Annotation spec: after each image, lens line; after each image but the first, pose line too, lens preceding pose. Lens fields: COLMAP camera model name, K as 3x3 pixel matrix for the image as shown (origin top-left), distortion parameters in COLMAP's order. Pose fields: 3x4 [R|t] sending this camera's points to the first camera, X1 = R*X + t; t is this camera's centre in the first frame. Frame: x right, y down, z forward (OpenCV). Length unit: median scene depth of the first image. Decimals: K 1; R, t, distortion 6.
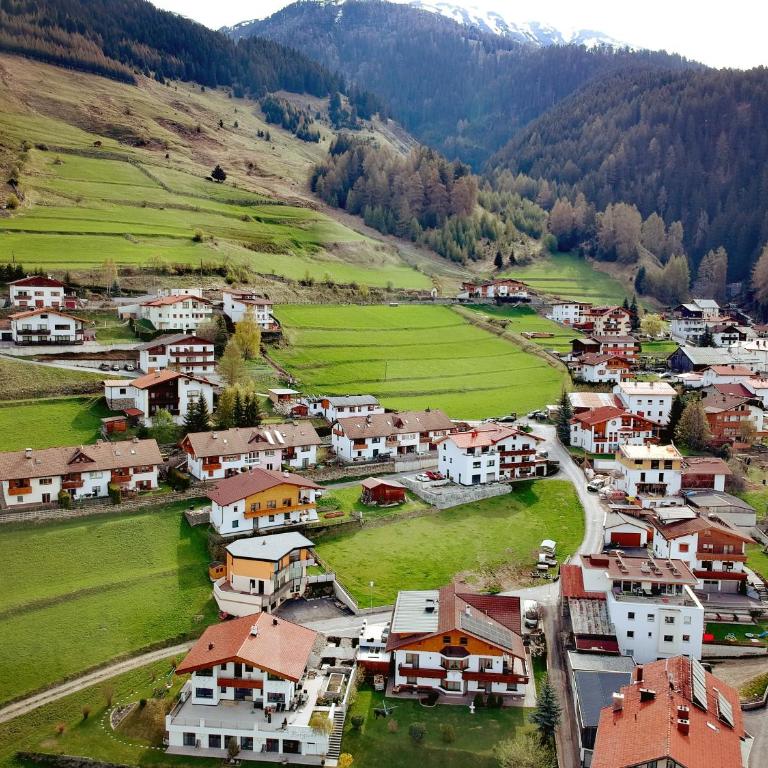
lens RADIAL K [[761.9, 0, 384.0], [0, 761.9, 369.5], [0, 0, 1]] dist [0.116276, -0.202567]
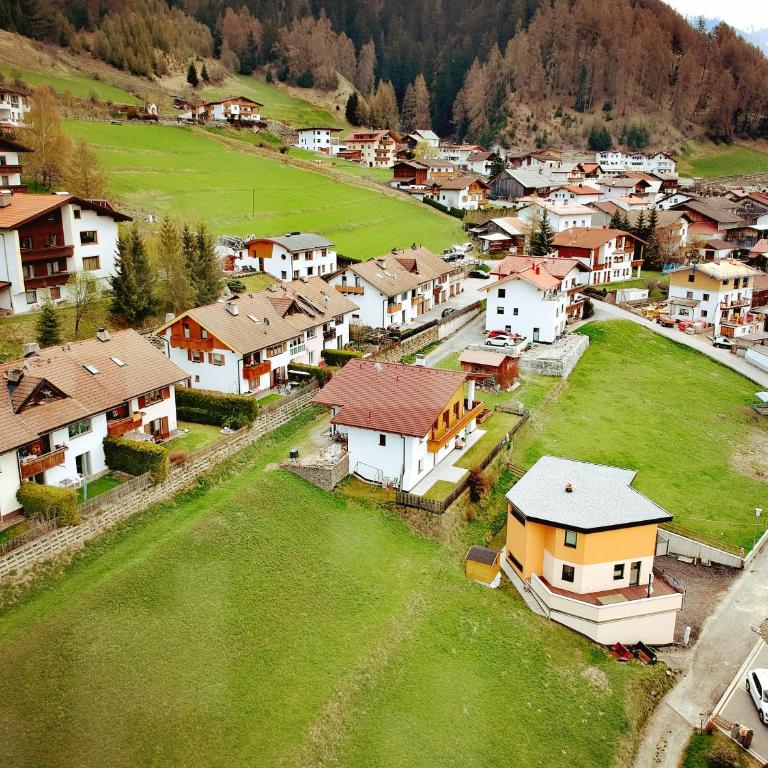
lens RADIAL K [[761.9, 0, 384.0], [0, 761.9, 369.5], [0, 0, 1]] dist [0.116276, -0.202567]
pose [[0.835293, -0.152333, 0.528281, -0.257391], [0.058641, 0.980054, 0.189883, 0.021999], [-0.546669, -0.127629, 0.827565, 0.331964]]
